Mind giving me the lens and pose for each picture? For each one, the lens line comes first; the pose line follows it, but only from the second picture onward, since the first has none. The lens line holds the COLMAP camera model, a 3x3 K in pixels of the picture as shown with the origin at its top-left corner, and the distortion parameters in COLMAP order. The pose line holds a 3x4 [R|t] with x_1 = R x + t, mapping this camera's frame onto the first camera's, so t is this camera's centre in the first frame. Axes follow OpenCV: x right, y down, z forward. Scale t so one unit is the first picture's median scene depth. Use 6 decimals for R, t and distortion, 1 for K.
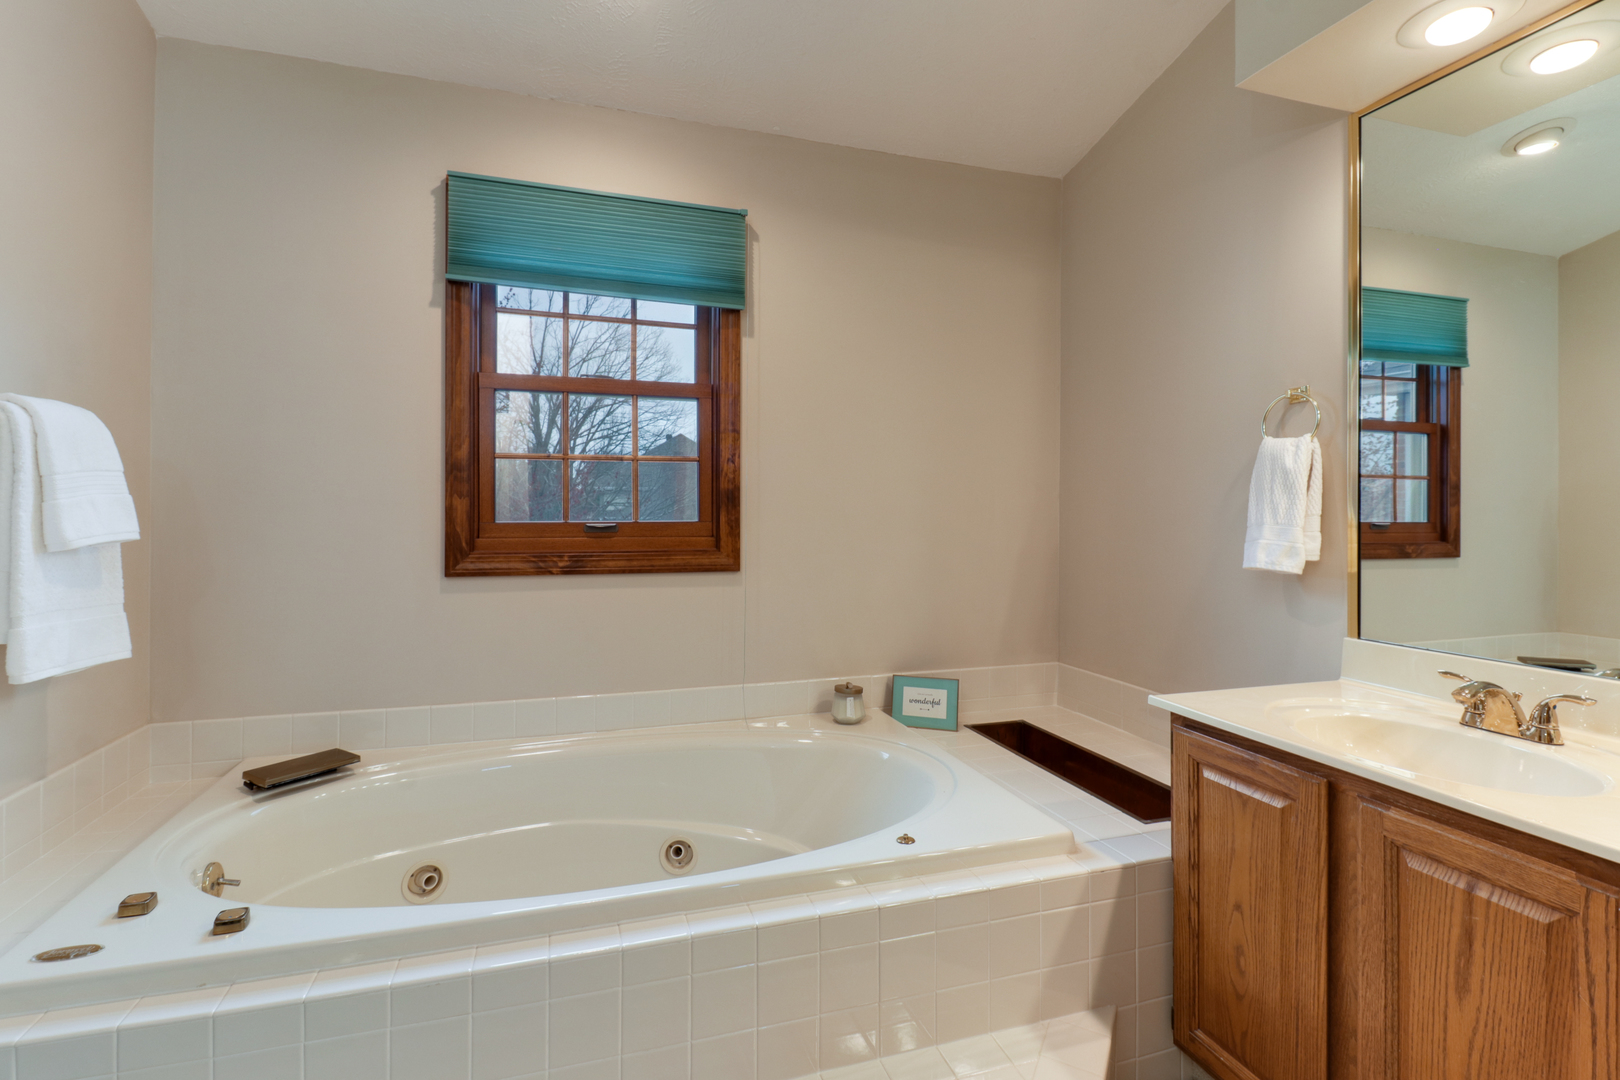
lens RADIAL K [[748.1, 0, 815.0], [0, 748.1, 509.8], [0, 0, 1]] dist [0.019327, -0.012681]
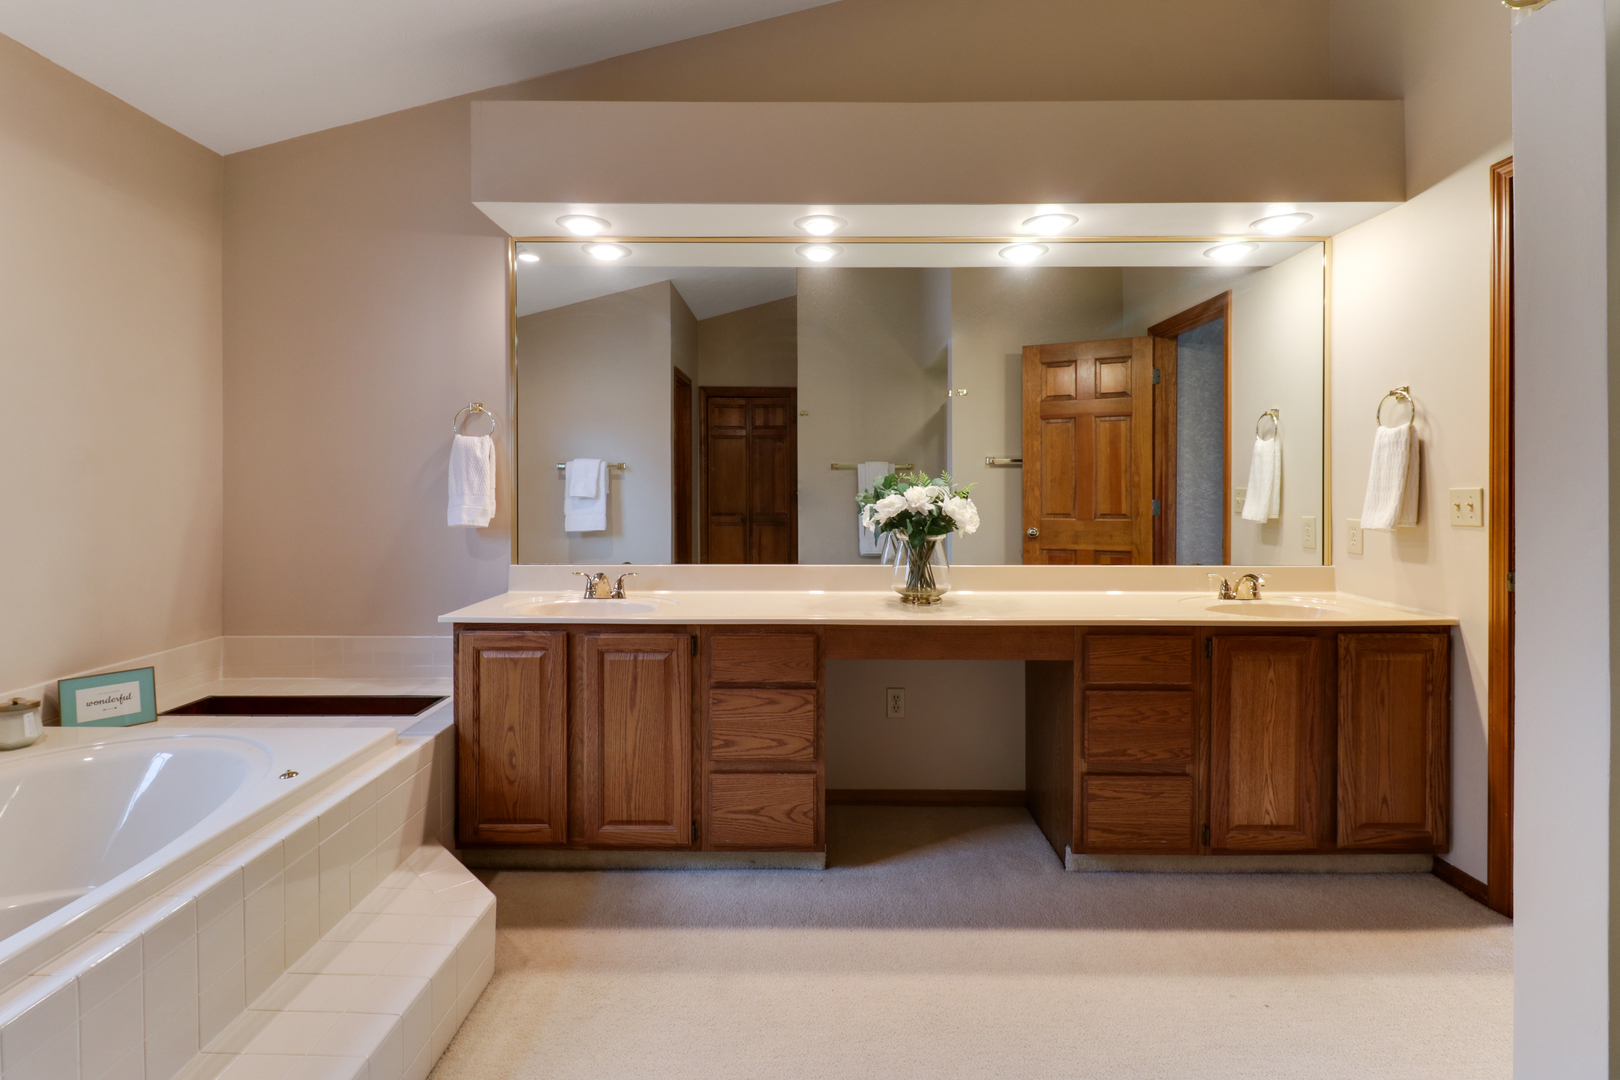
lens RADIAL K [[631.1, 0, 812.2], [0, 631.1, 486.5], [0, 0, 1]] dist [-0.003735, -0.000409]
pose [[0.323126, -0.002118, 0.946353, -0.513106], [0.000902, 0.999998, 0.001931, 0.001888], [-0.946355, 0.000229, 0.323127, -0.057072]]
